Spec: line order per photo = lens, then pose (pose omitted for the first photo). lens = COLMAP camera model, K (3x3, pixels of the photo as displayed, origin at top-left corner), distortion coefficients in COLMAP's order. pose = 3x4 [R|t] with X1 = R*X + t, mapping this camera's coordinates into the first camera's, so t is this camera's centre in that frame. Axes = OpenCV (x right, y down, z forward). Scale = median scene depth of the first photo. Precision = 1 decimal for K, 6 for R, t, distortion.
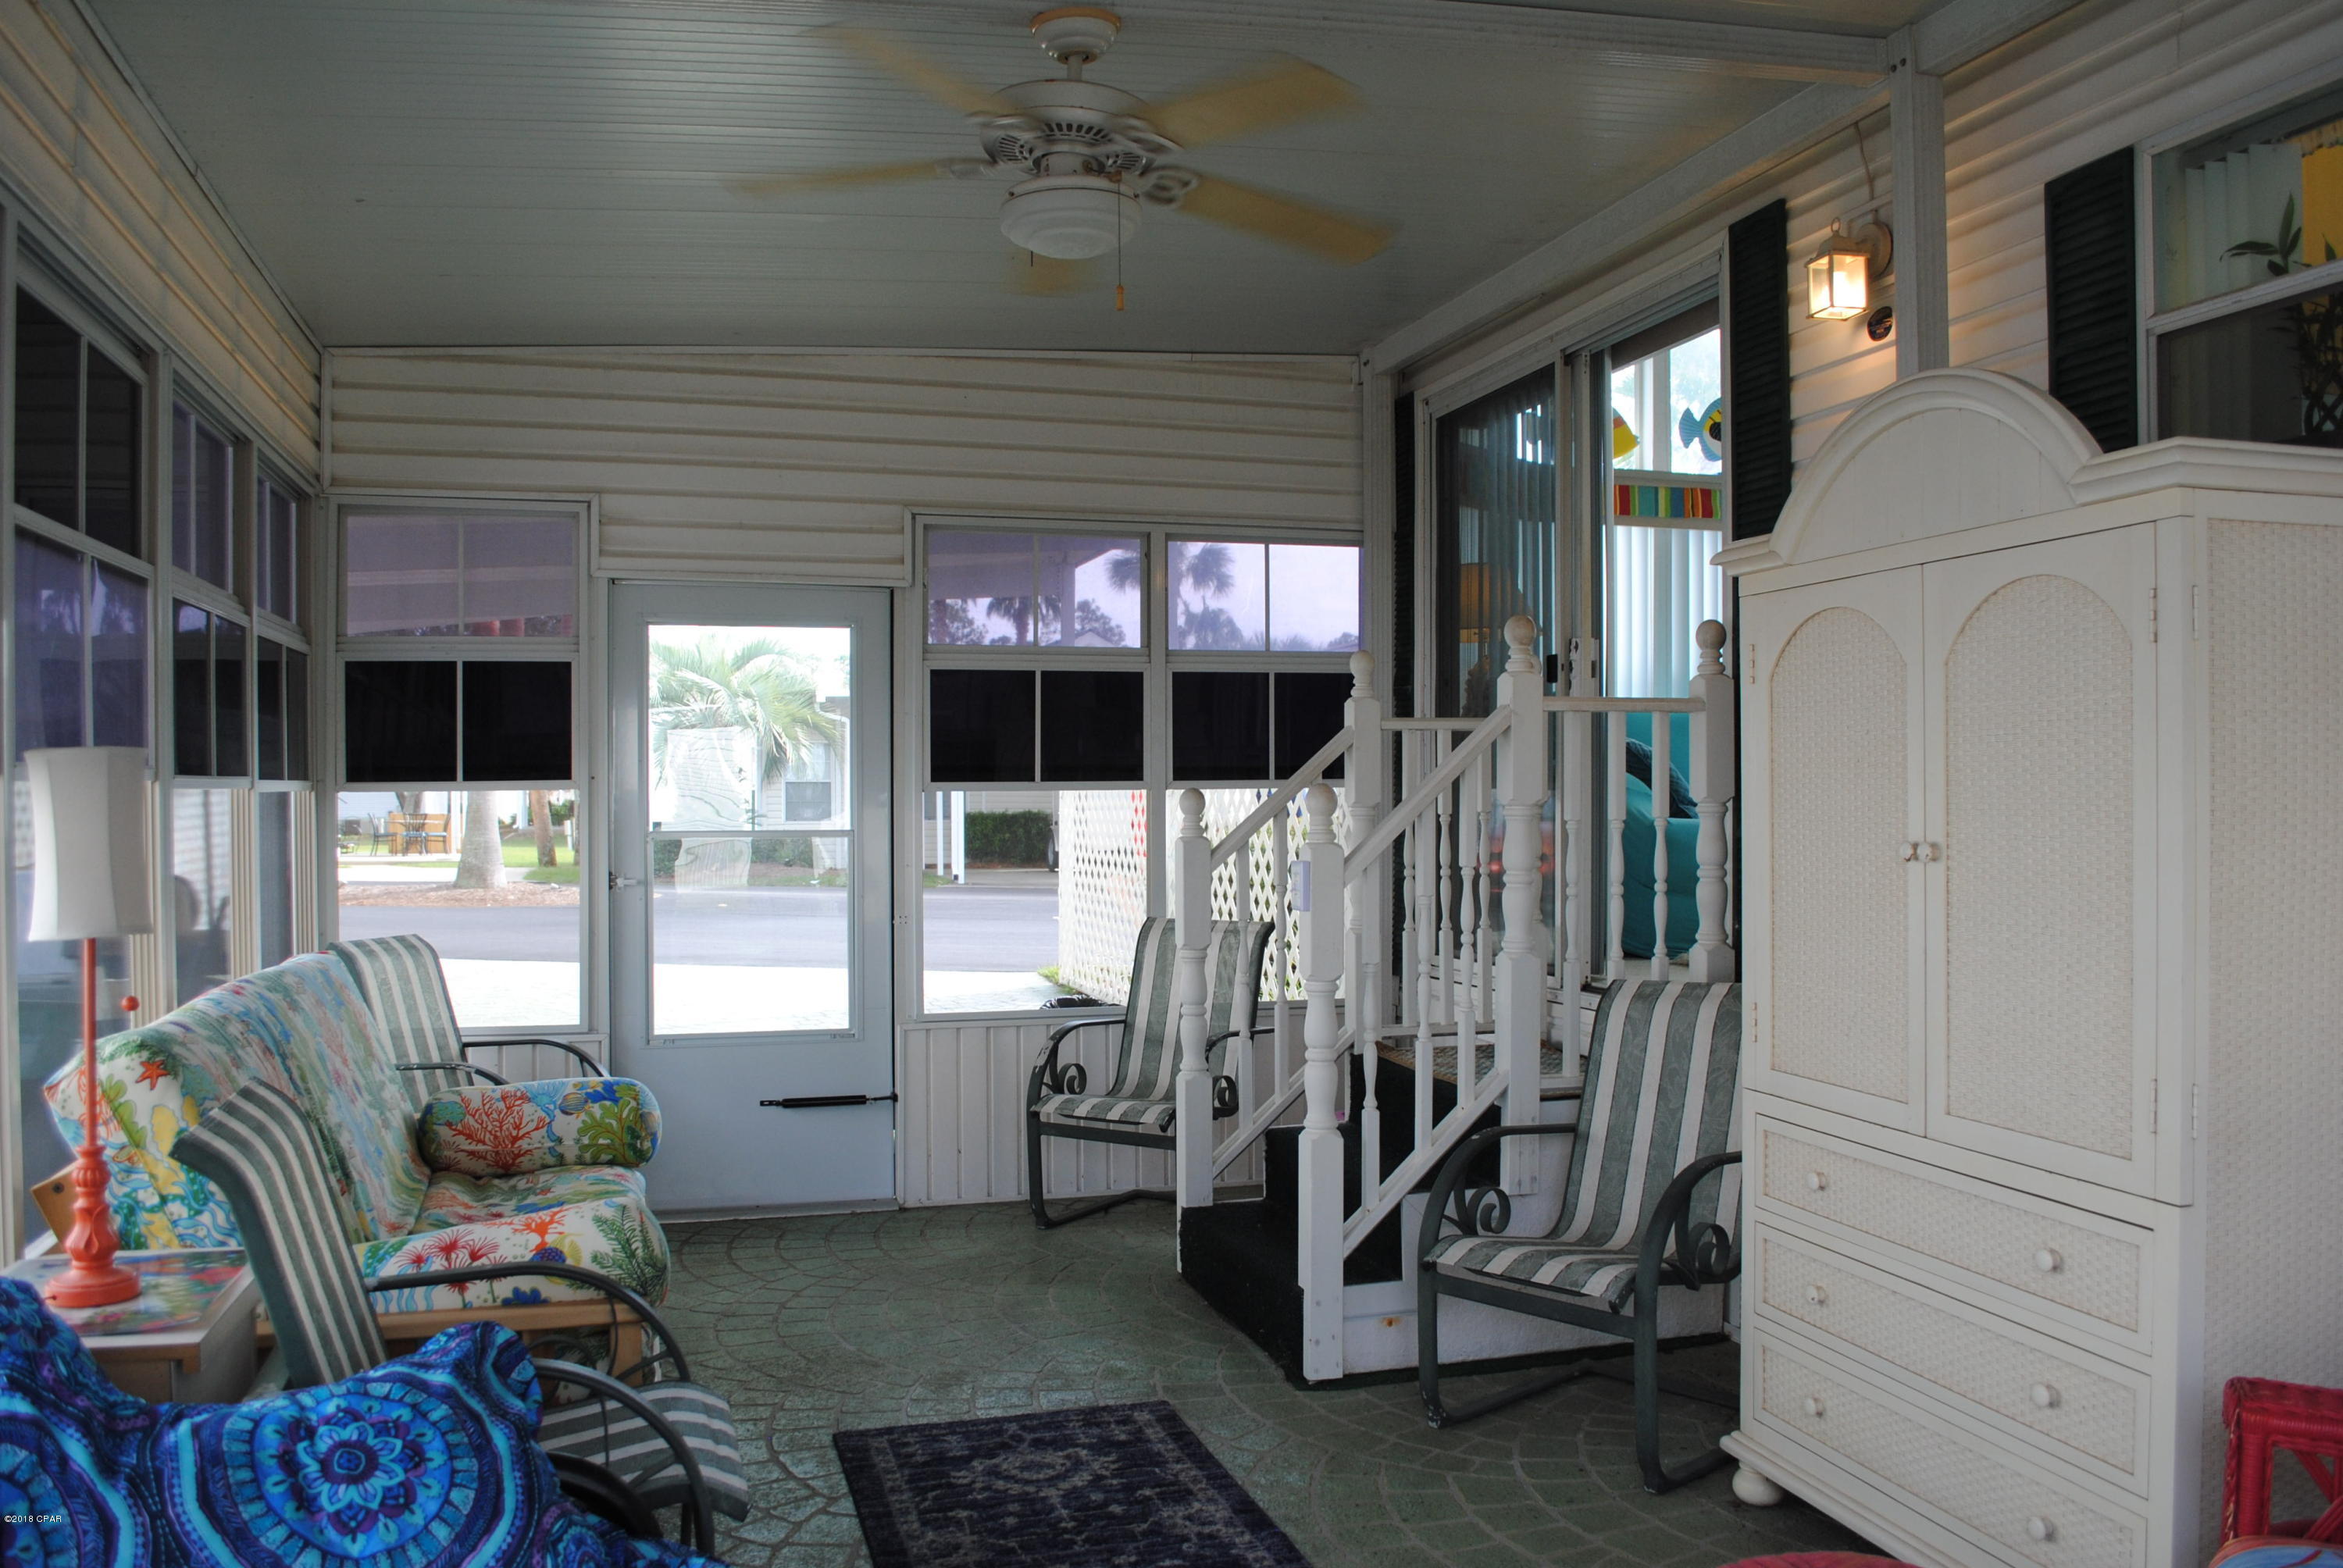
lens RADIAL K [[1868.4, 0, 1171.5], [0, 1868.4, 784.0], [0, 0, 1]] dist [-0.081089, 0.012417]
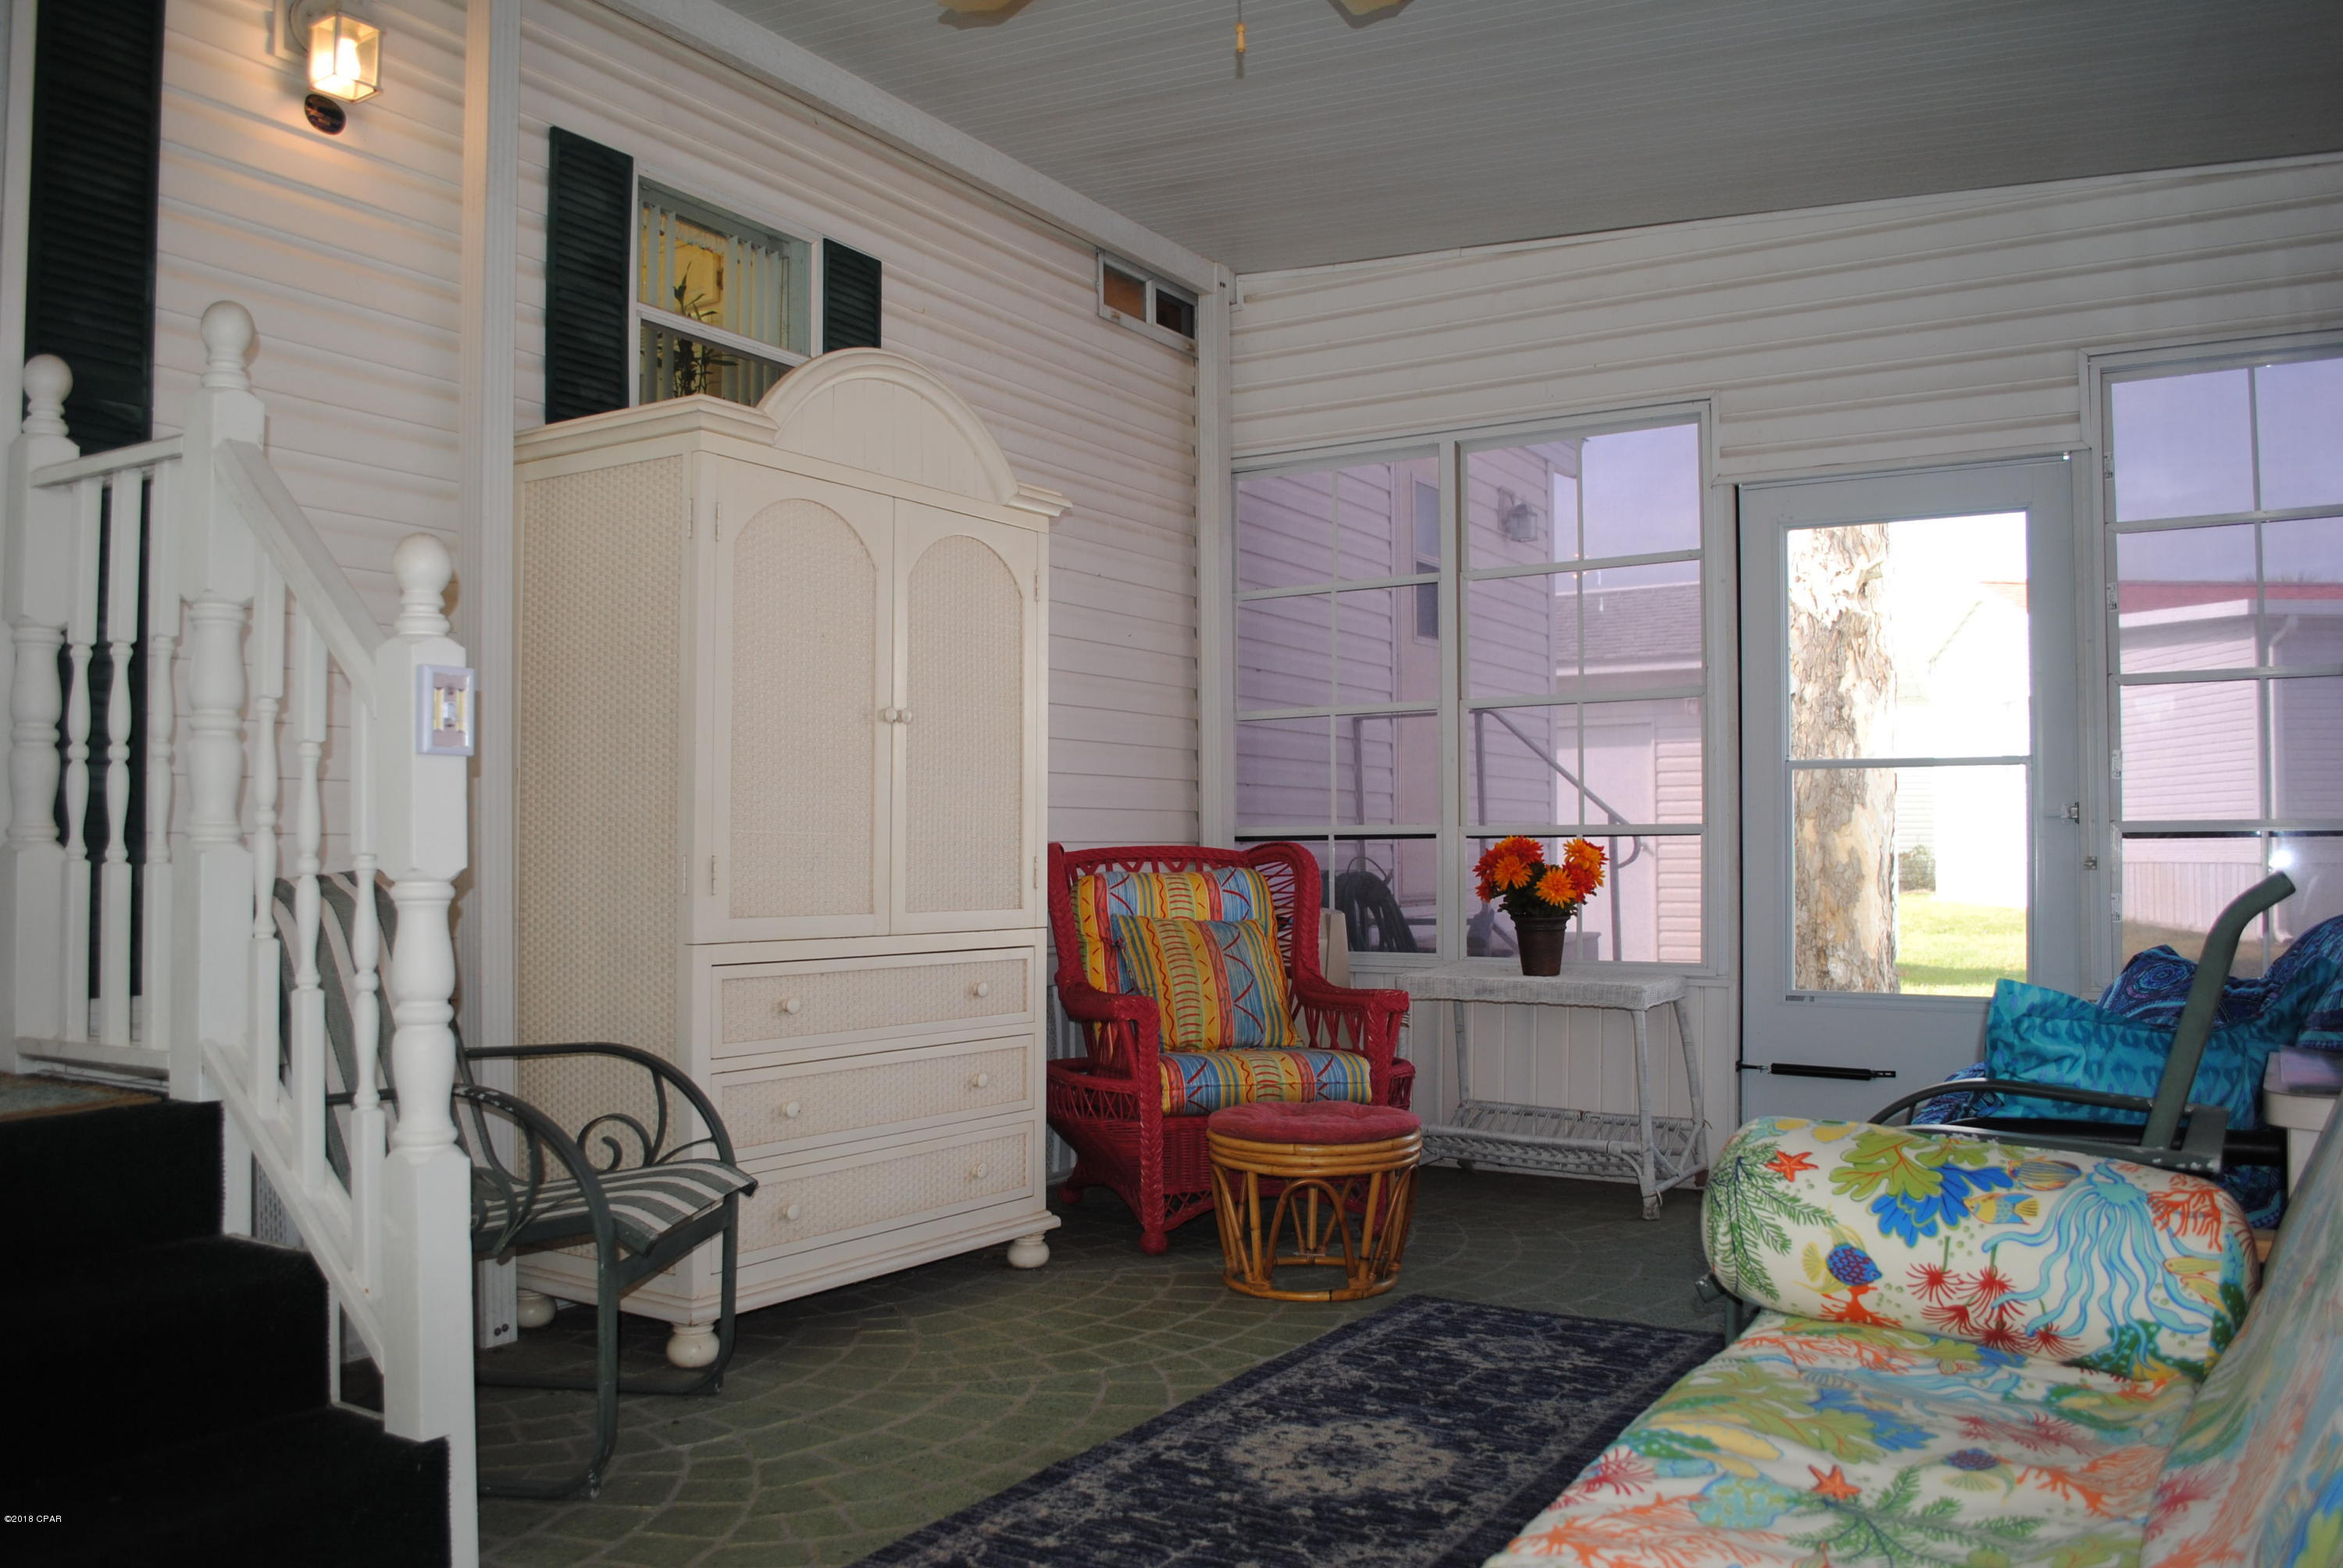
lens RADIAL K [[1868.4, 0, 1171.5], [0, 1868.4, 784.0], [0, 0, 1]] dist [-0.081089, 0.012417]
pose [[-0.663922, 0.025303, 0.747373, -0.629179], [0.003229, 0.999515, -0.030972, 0.112786], [-0.747795, -0.018150, -0.663682, 1.530574]]
